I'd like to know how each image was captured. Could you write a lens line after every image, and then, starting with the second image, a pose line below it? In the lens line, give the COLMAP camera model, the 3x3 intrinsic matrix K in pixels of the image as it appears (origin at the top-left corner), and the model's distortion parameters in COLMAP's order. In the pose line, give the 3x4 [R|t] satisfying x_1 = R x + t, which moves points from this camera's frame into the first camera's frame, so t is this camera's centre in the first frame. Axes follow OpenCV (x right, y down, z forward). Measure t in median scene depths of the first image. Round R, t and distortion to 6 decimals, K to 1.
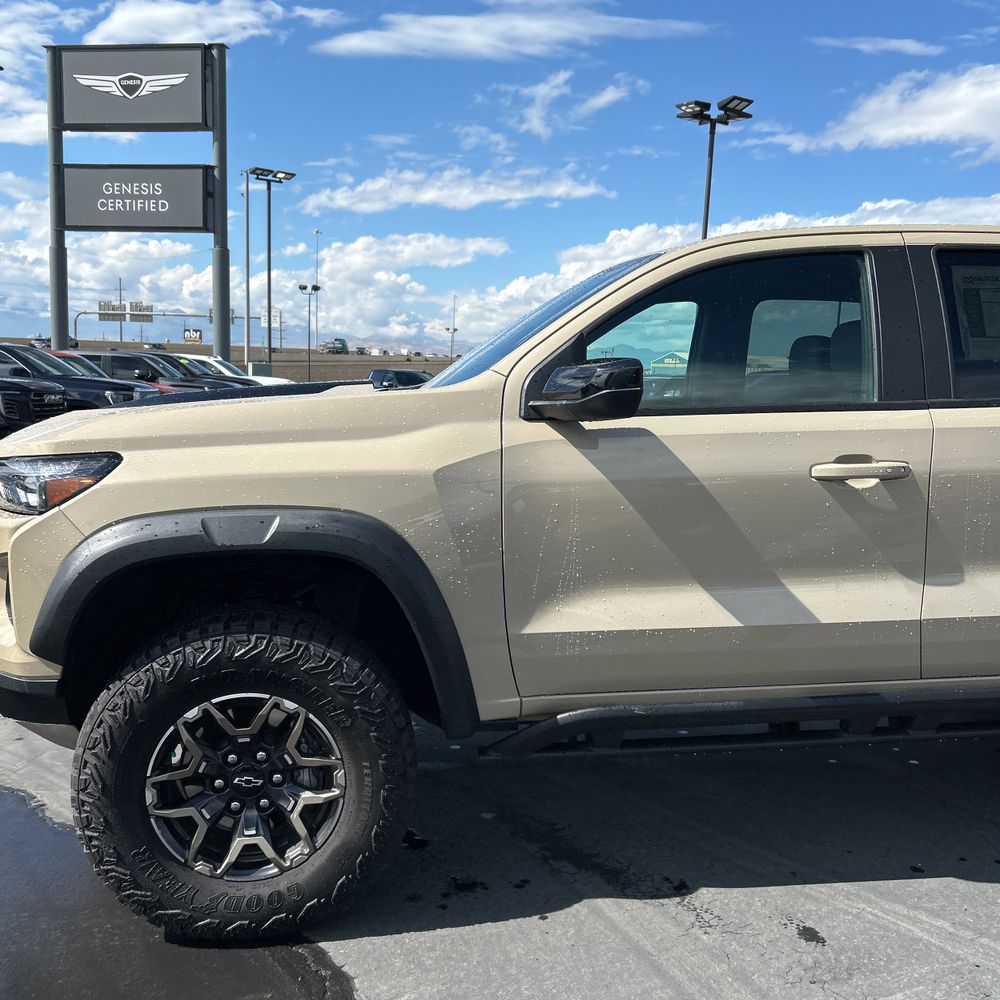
lens RADIAL K [[1000.6, 0, 462.3], [0, 1000.6, 602.0], [0, 0, 1]] dist [0.022801, 0.000000]
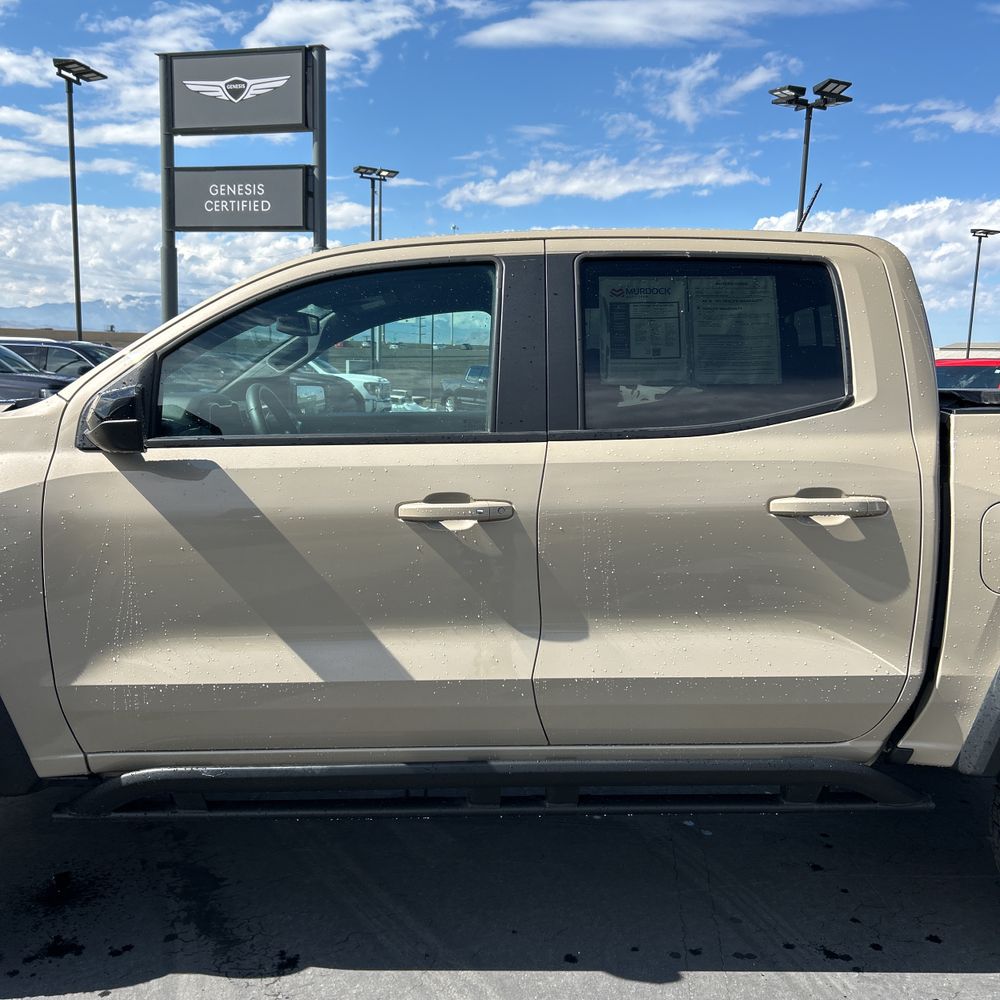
lens RADIAL K [[1000.6, 0, 482.5], [0, 1000.6, 597.1], [0, 0, 1]] dist [0.022801, 0.000000]
pose [[0.992528, 0.022582, -0.119909, 0.468048], [-0.022245, 0.999744, 0.004142, -0.052608], [0.119972, -0.001444, 0.992776, 0.114924]]
